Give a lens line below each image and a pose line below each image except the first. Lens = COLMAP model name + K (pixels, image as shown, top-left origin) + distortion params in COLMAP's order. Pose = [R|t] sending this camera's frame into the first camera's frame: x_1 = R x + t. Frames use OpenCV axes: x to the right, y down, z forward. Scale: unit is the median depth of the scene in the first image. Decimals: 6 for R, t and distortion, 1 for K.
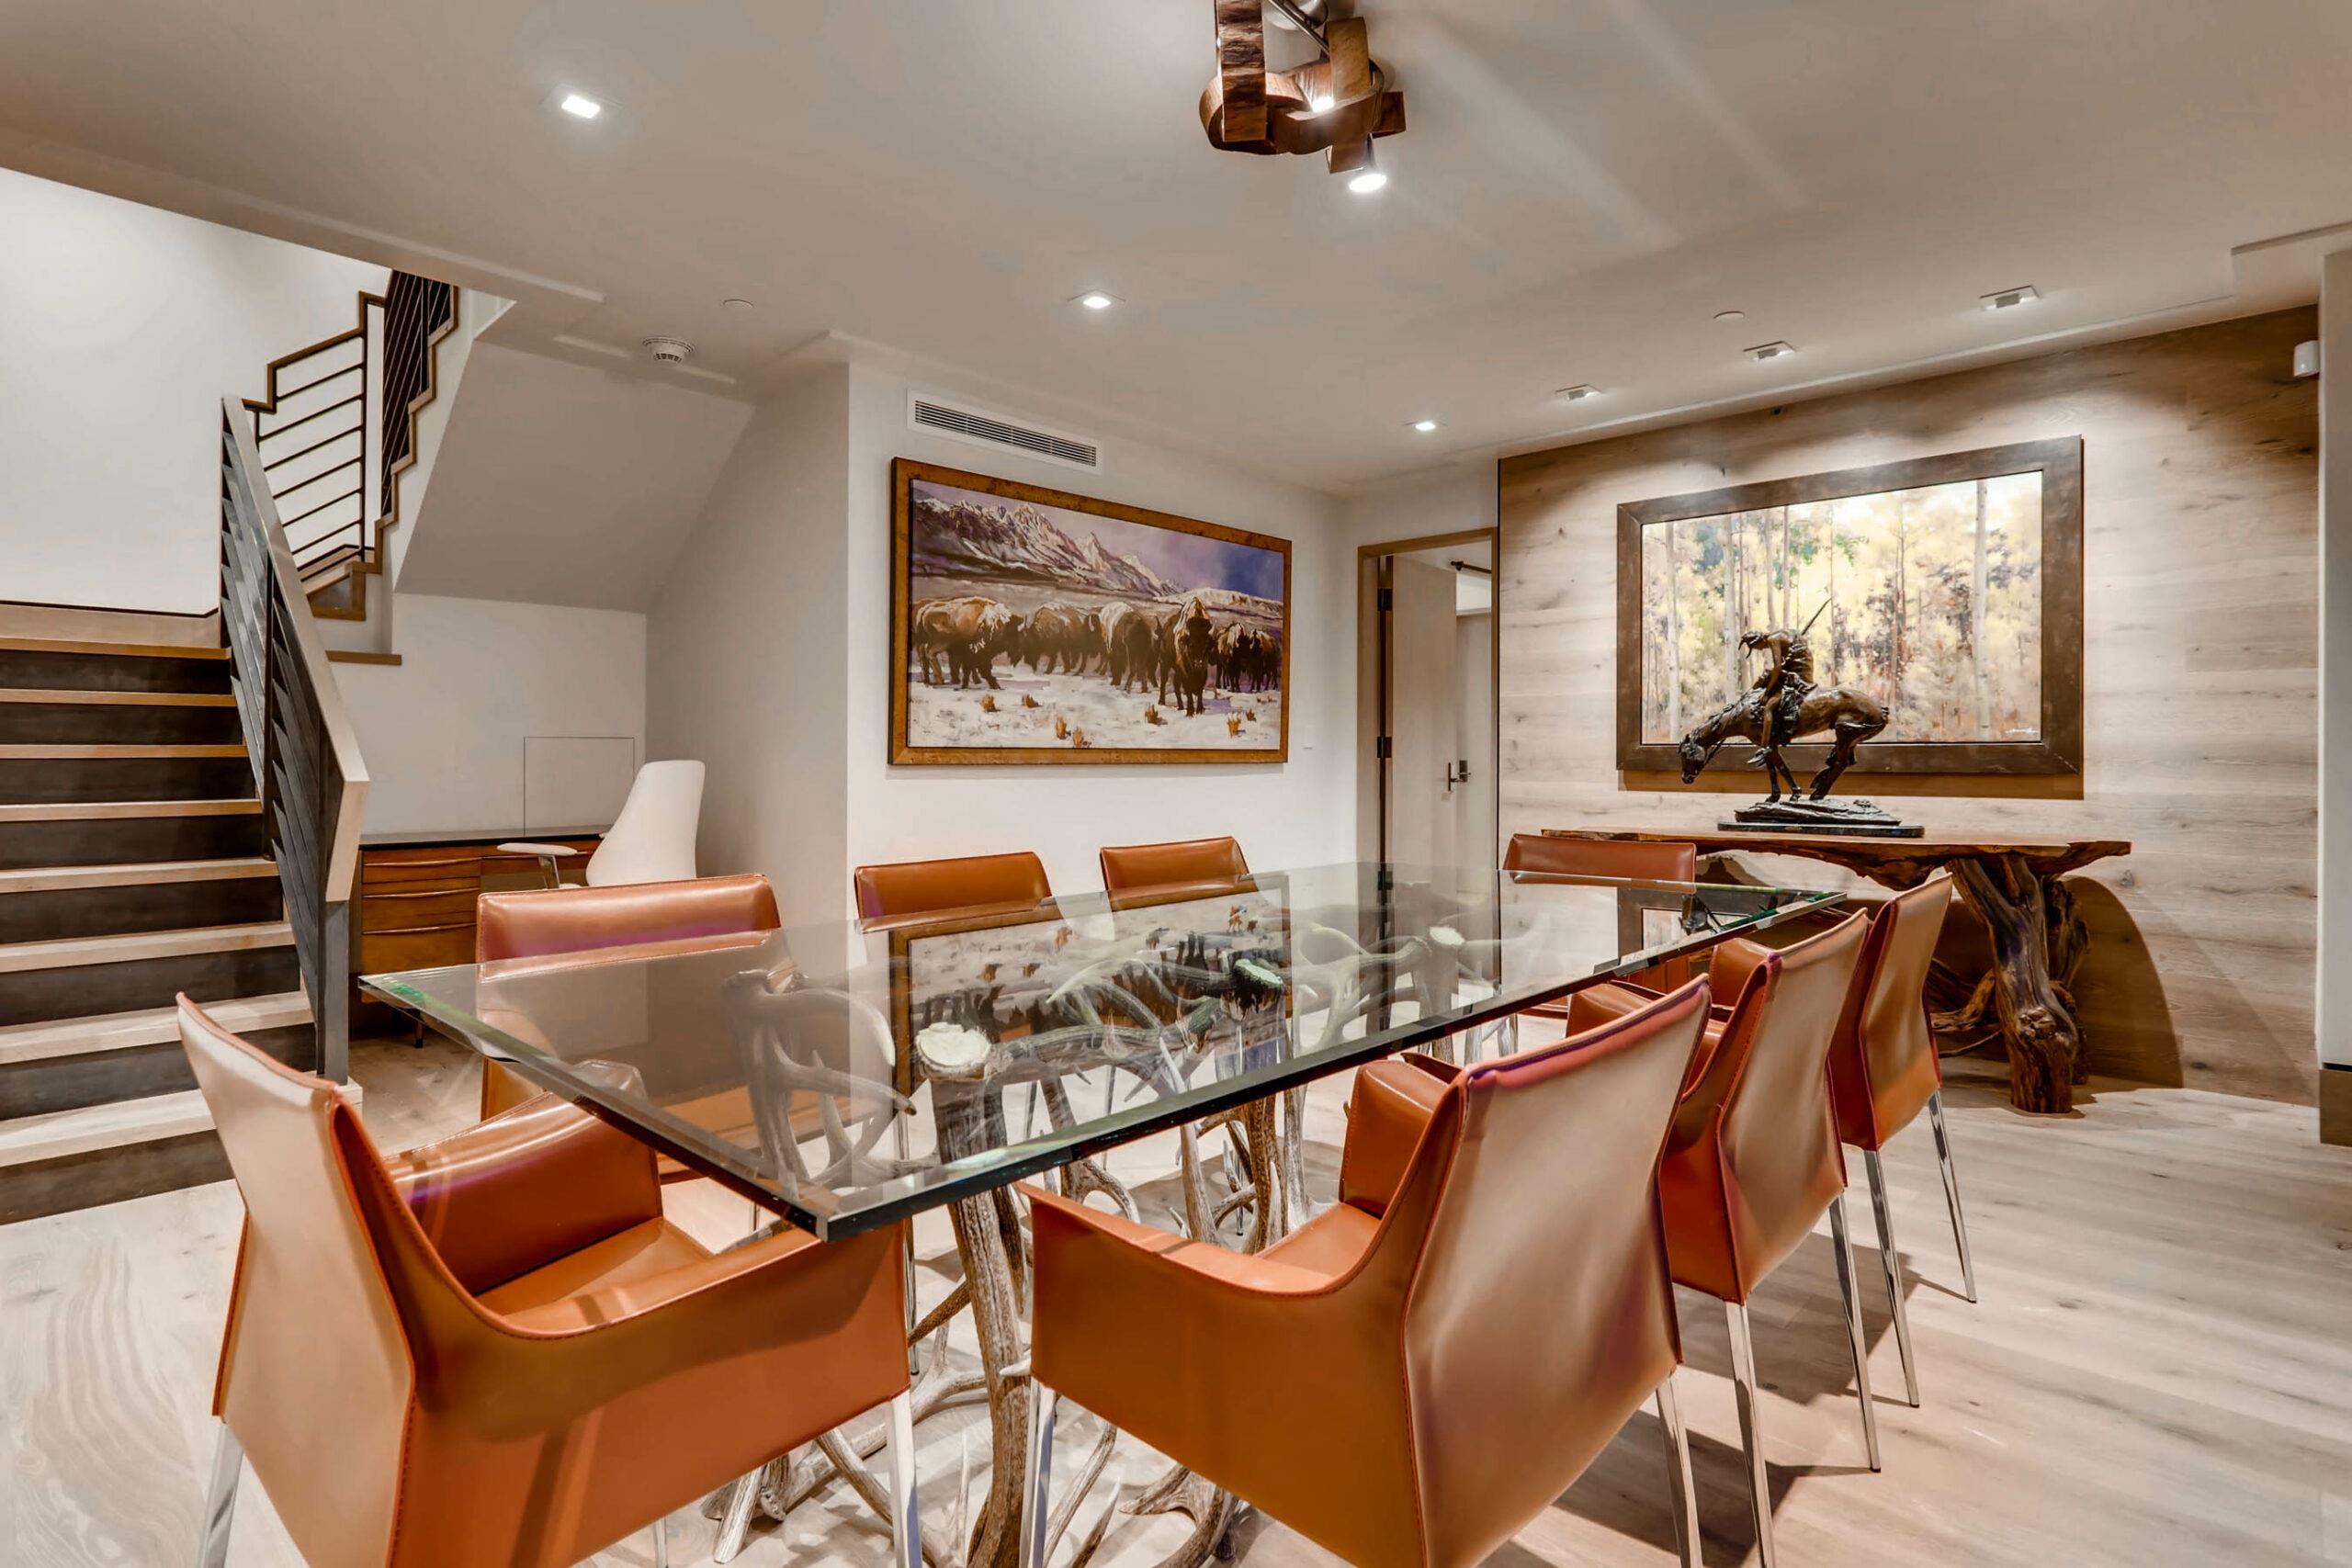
lens RADIAL K [[1169.1, 0, 1177.3], [0, 1169.1, 772.4], [0, 0, 1]] dist [-0.002669, -0.000907]
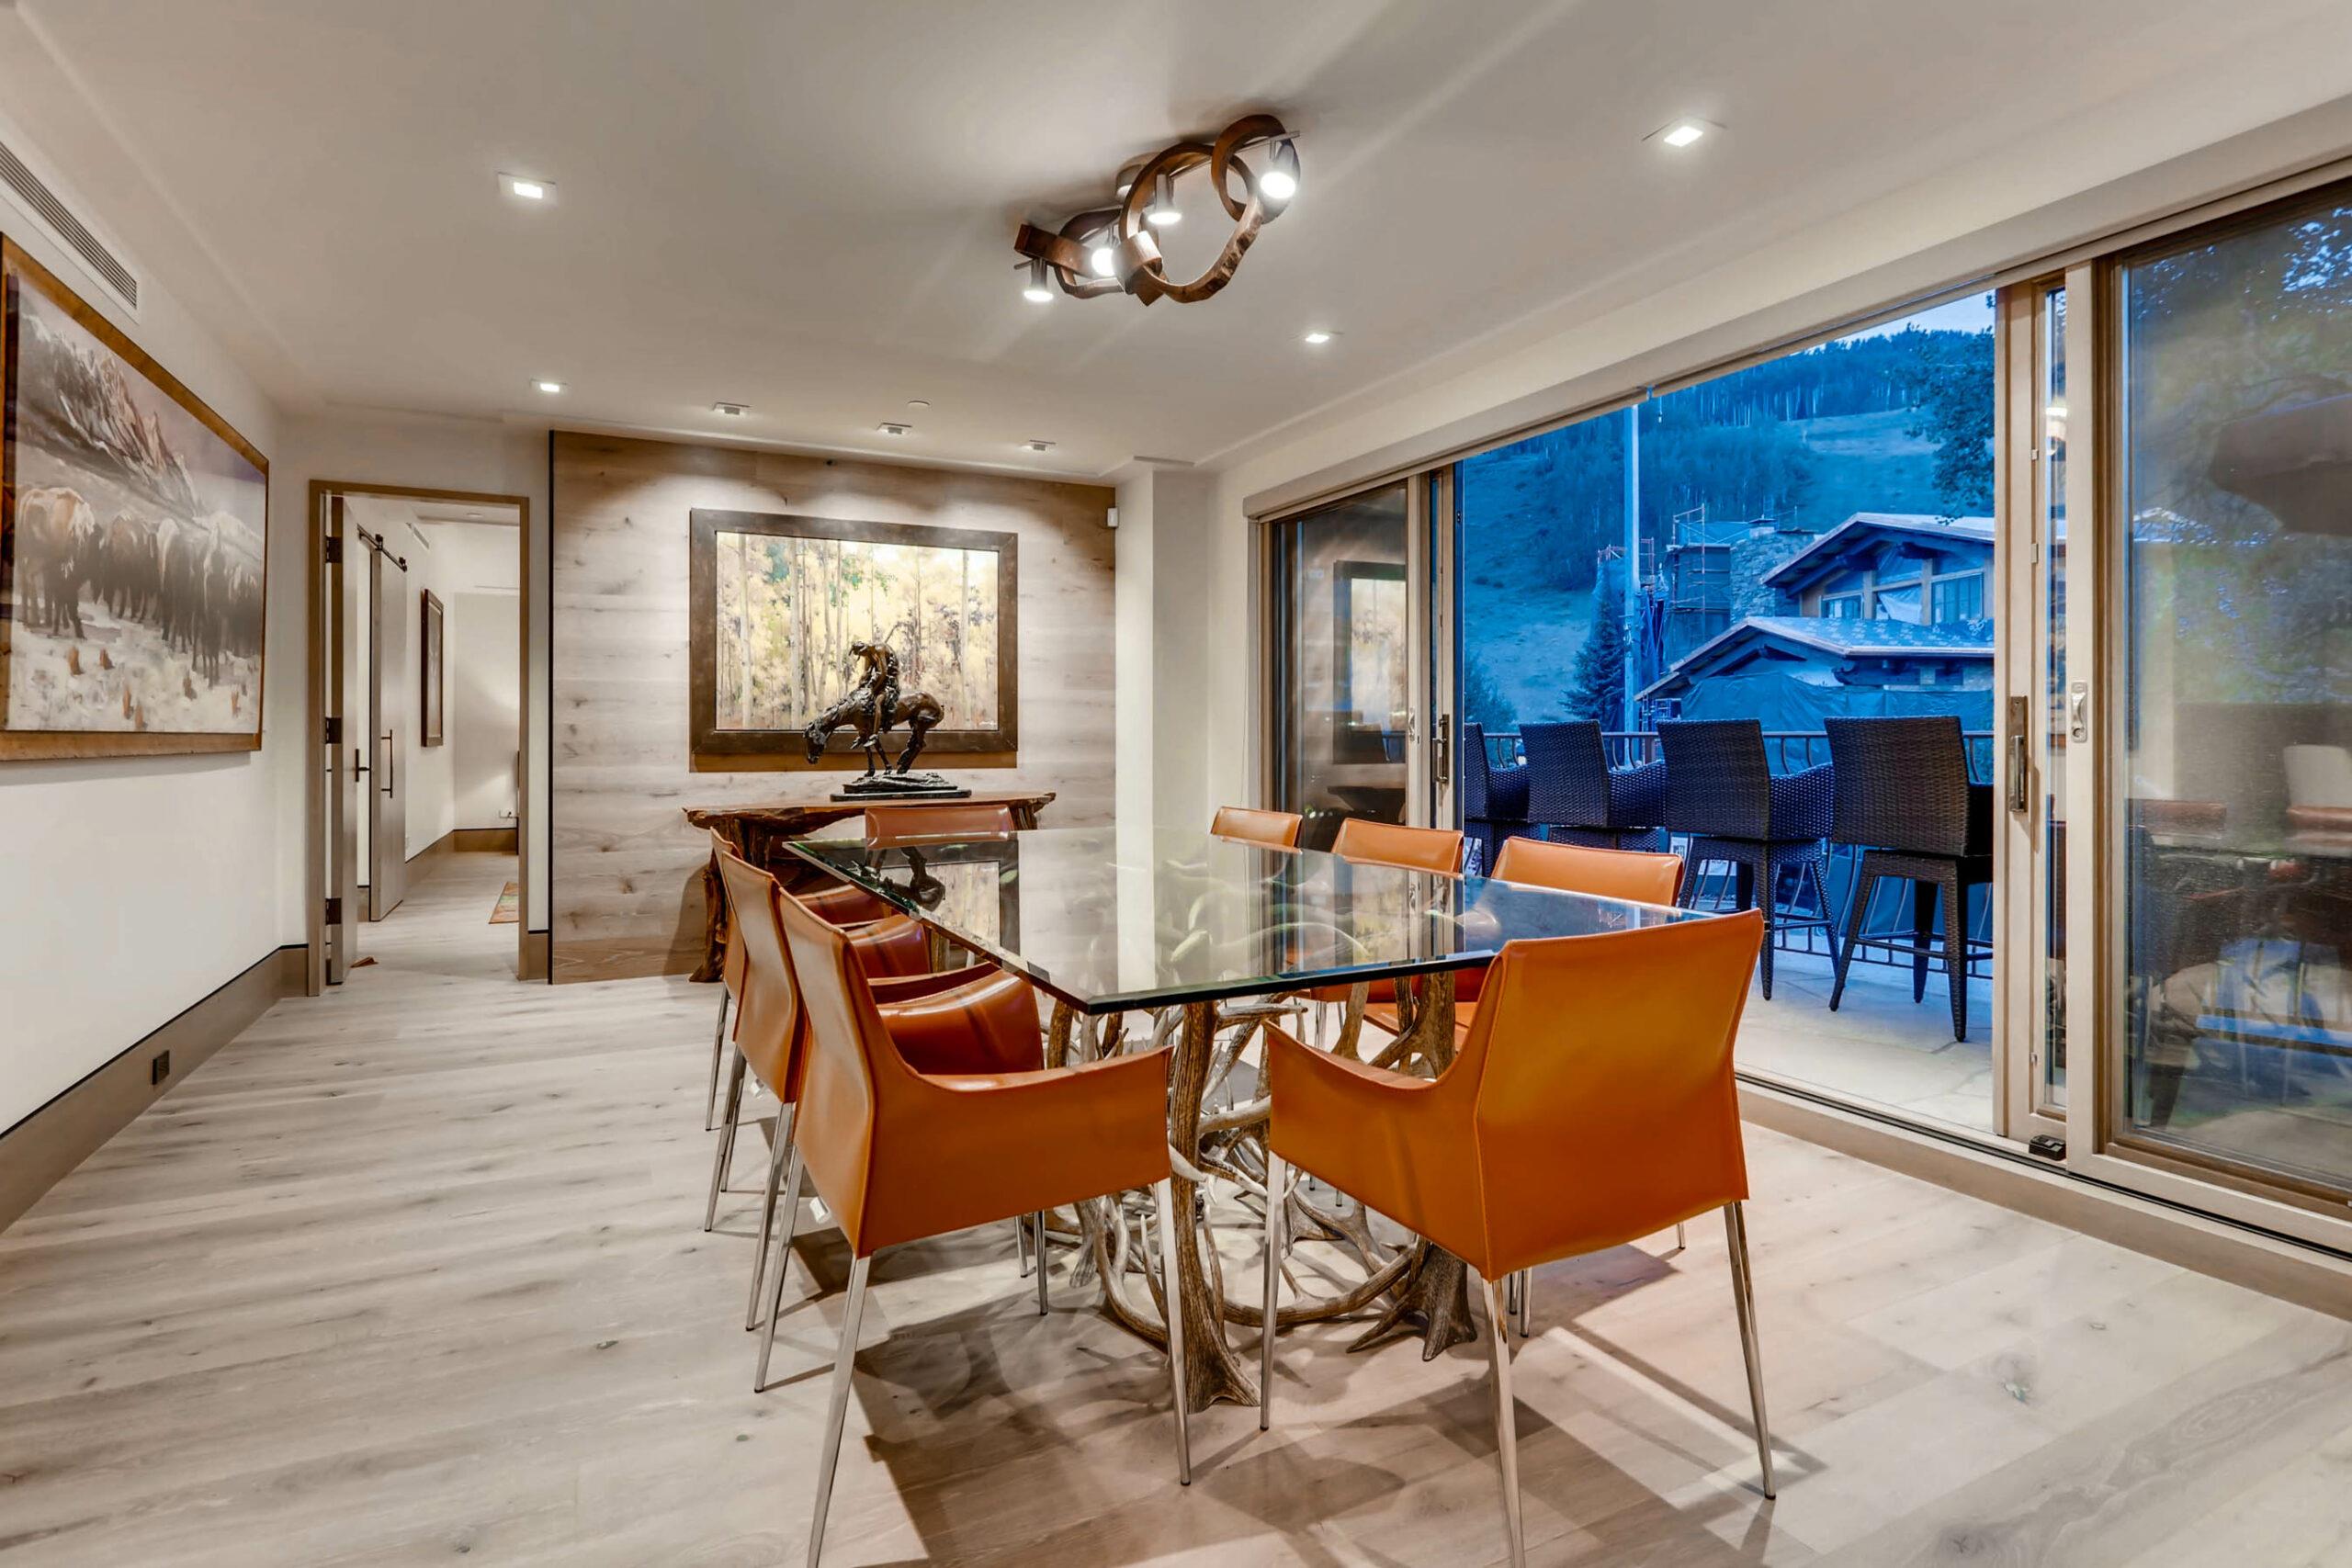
lens RADIAL K [[1169.1, 0, 1178.6], [0, 1169.1, 761.5], [0, 0, 1]] dist [-0.002669, -0.000907]
pose [[0.341342, -0.020622, 0.939713, -0.544242], [0.013861, 0.999761, 0.016905, -0.007801], [-0.939837, 0.007255, 0.341547, 0.235097]]
